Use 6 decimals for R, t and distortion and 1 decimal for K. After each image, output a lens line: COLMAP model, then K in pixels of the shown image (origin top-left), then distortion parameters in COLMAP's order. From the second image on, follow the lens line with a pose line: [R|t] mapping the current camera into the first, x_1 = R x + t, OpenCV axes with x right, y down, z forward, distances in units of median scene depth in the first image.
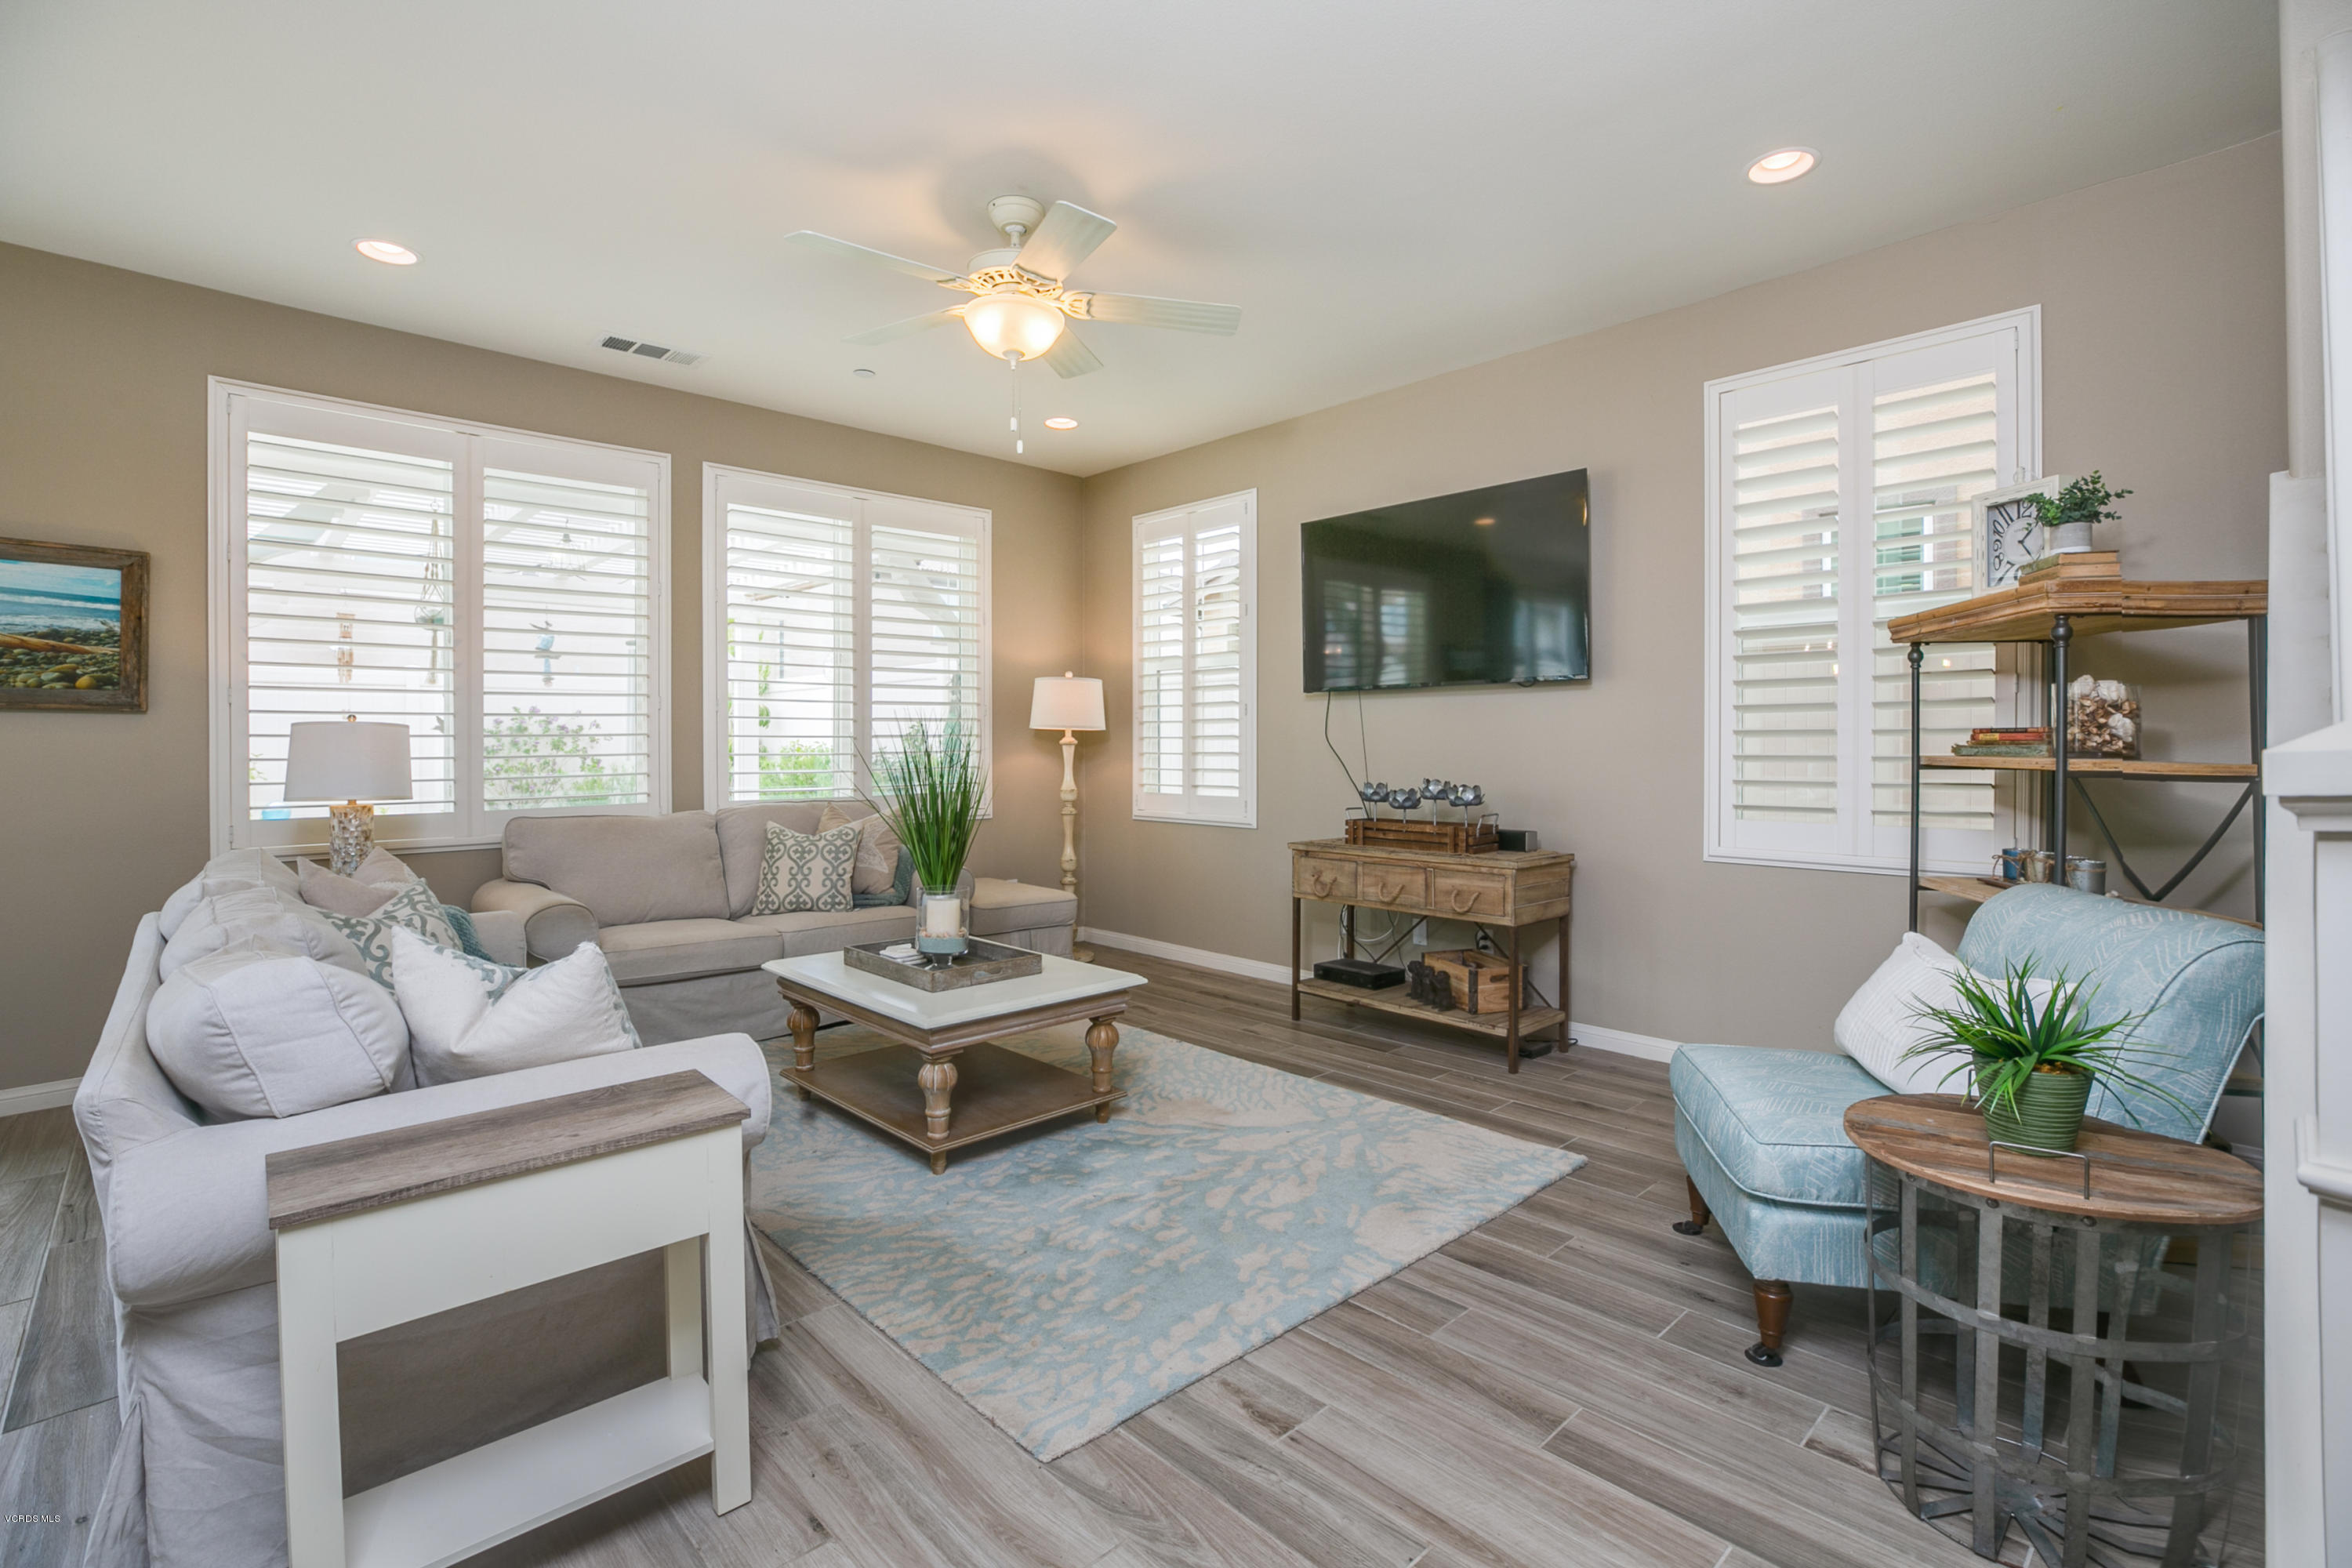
lens RADIAL K [[1078.4, 0, 1186.8], [0, 1078.4, 762.0], [0, 0, 1]] dist [-0.021742, 0.000552]
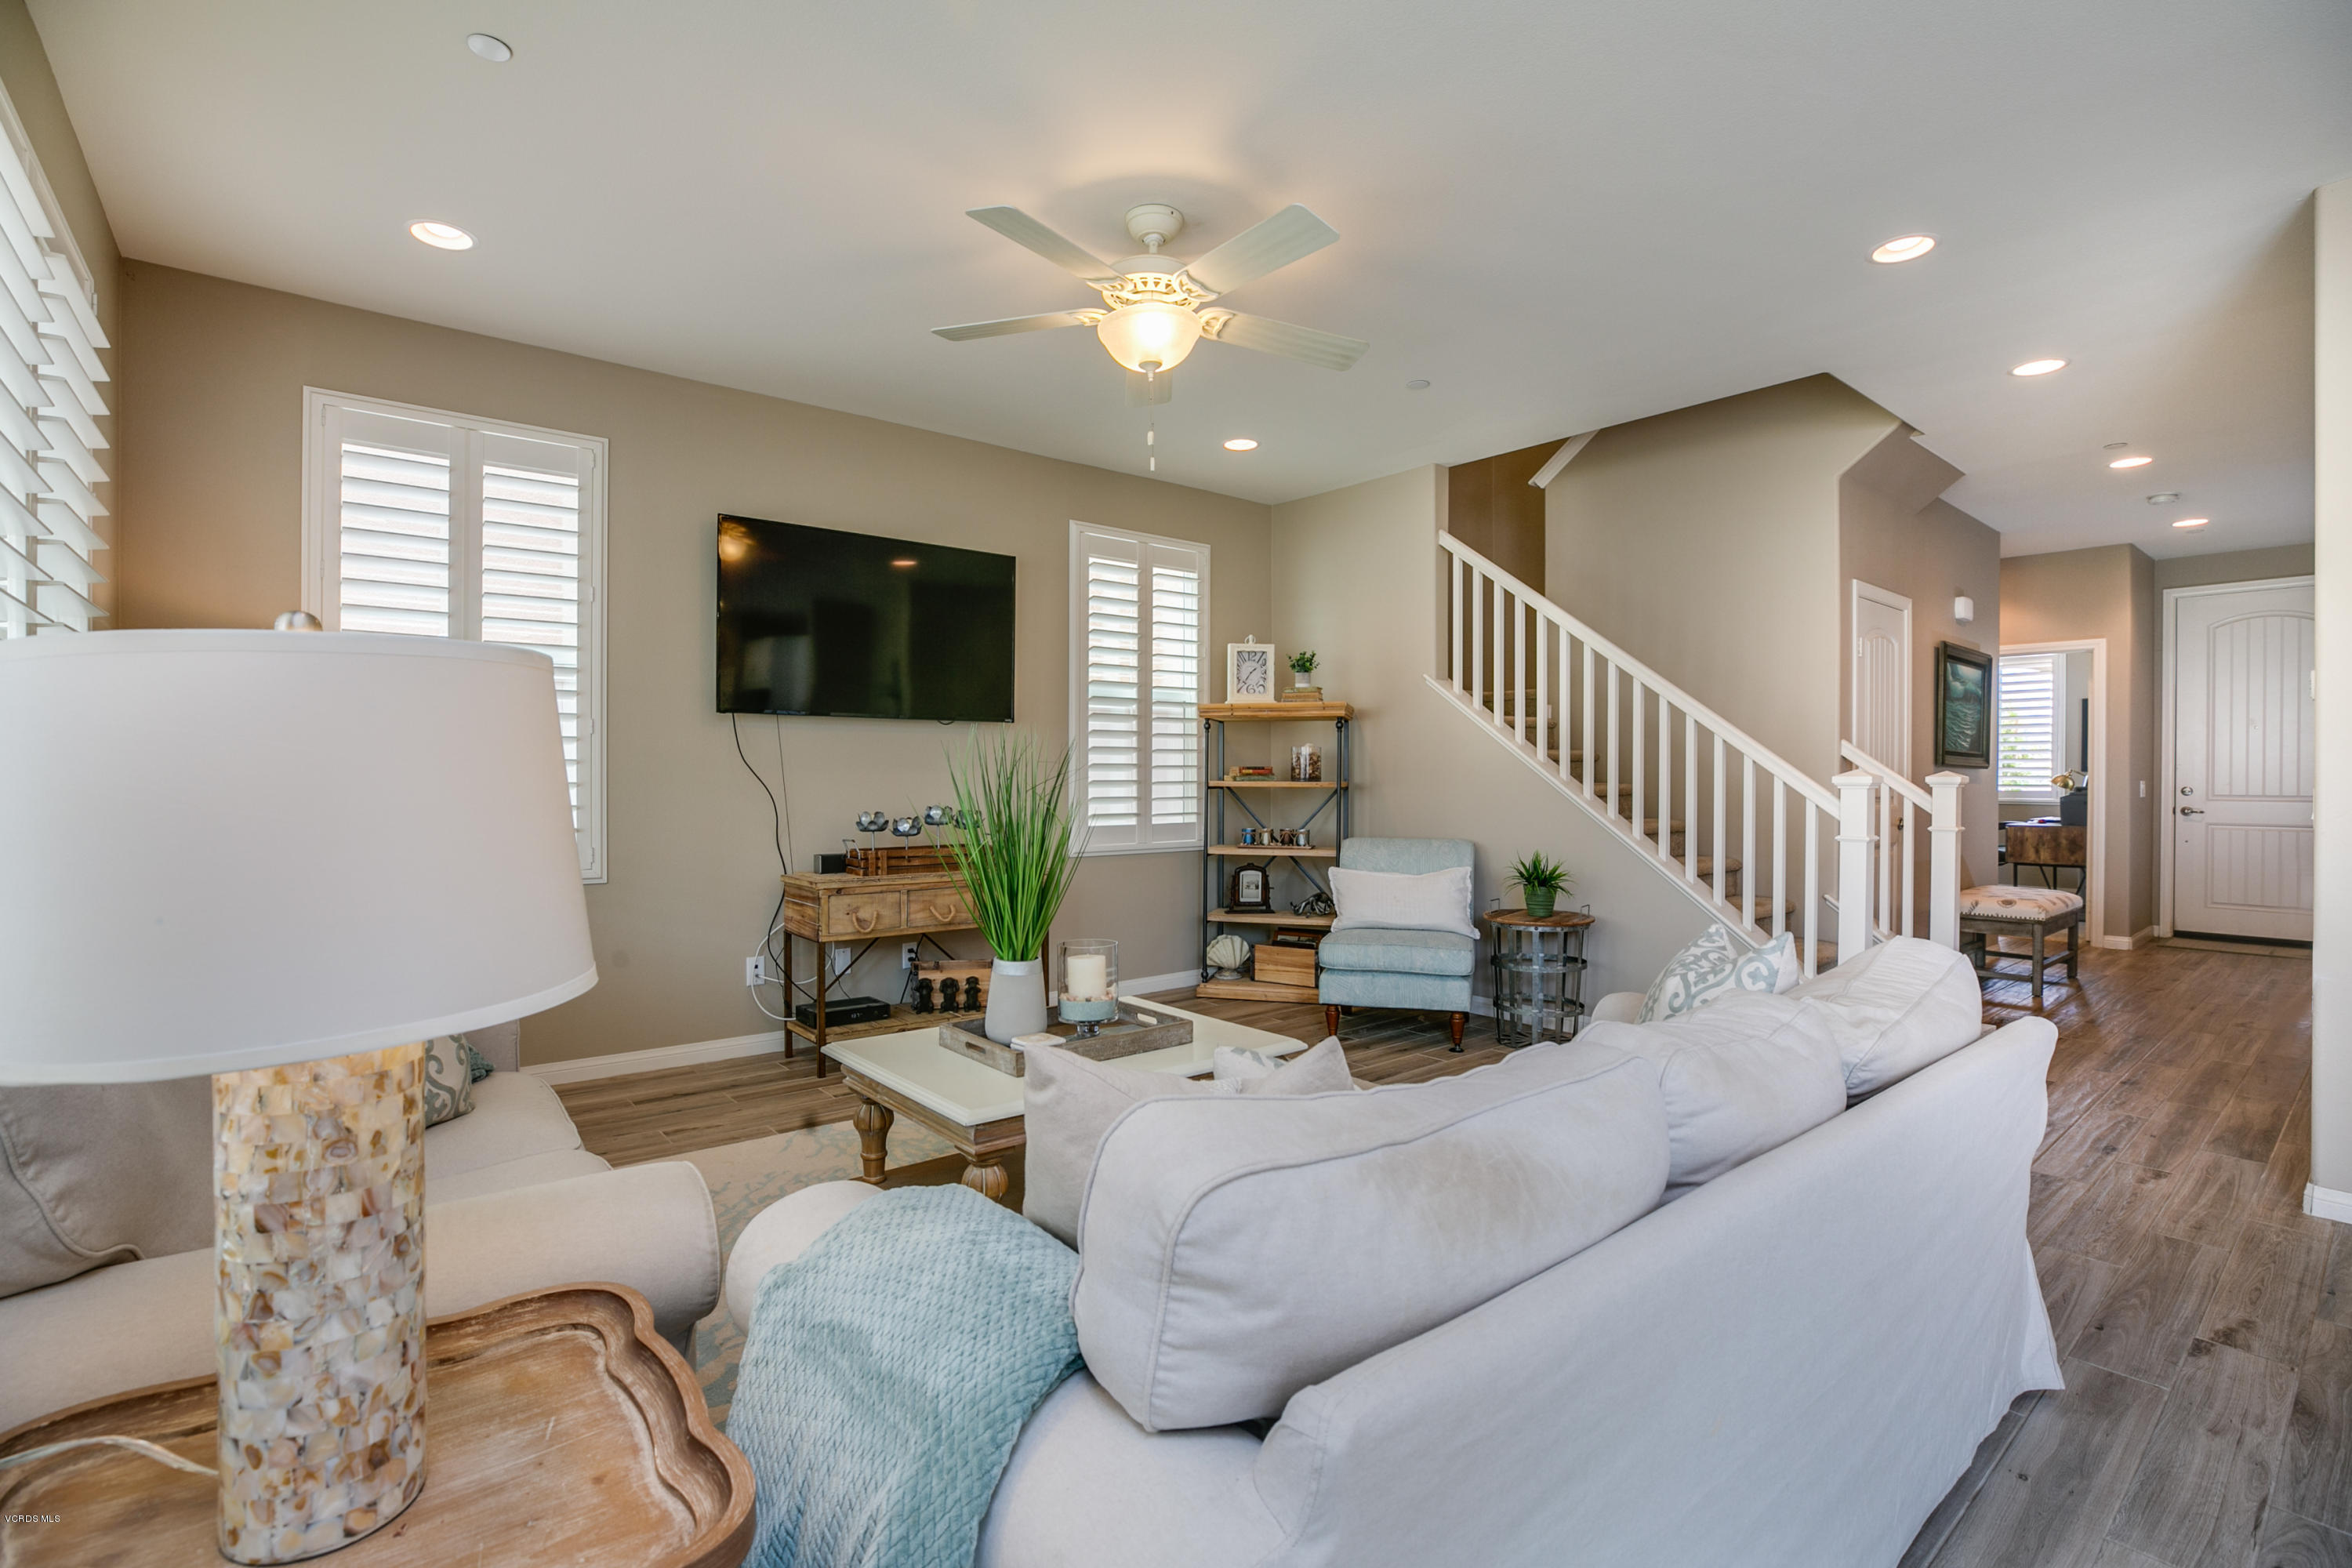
lens RADIAL K [[1087.2, 0, 1174.5], [0, 1087.2, 781.2], [0, 0, 1]] dist [-0.049438, 0.015531]
pose [[0.064995, -0.003545, 0.997879, -0.935003], [0.015182, 0.999881, 0.002563, -0.009159], [-0.997770, 0.014983, 0.065041, 0.767060]]
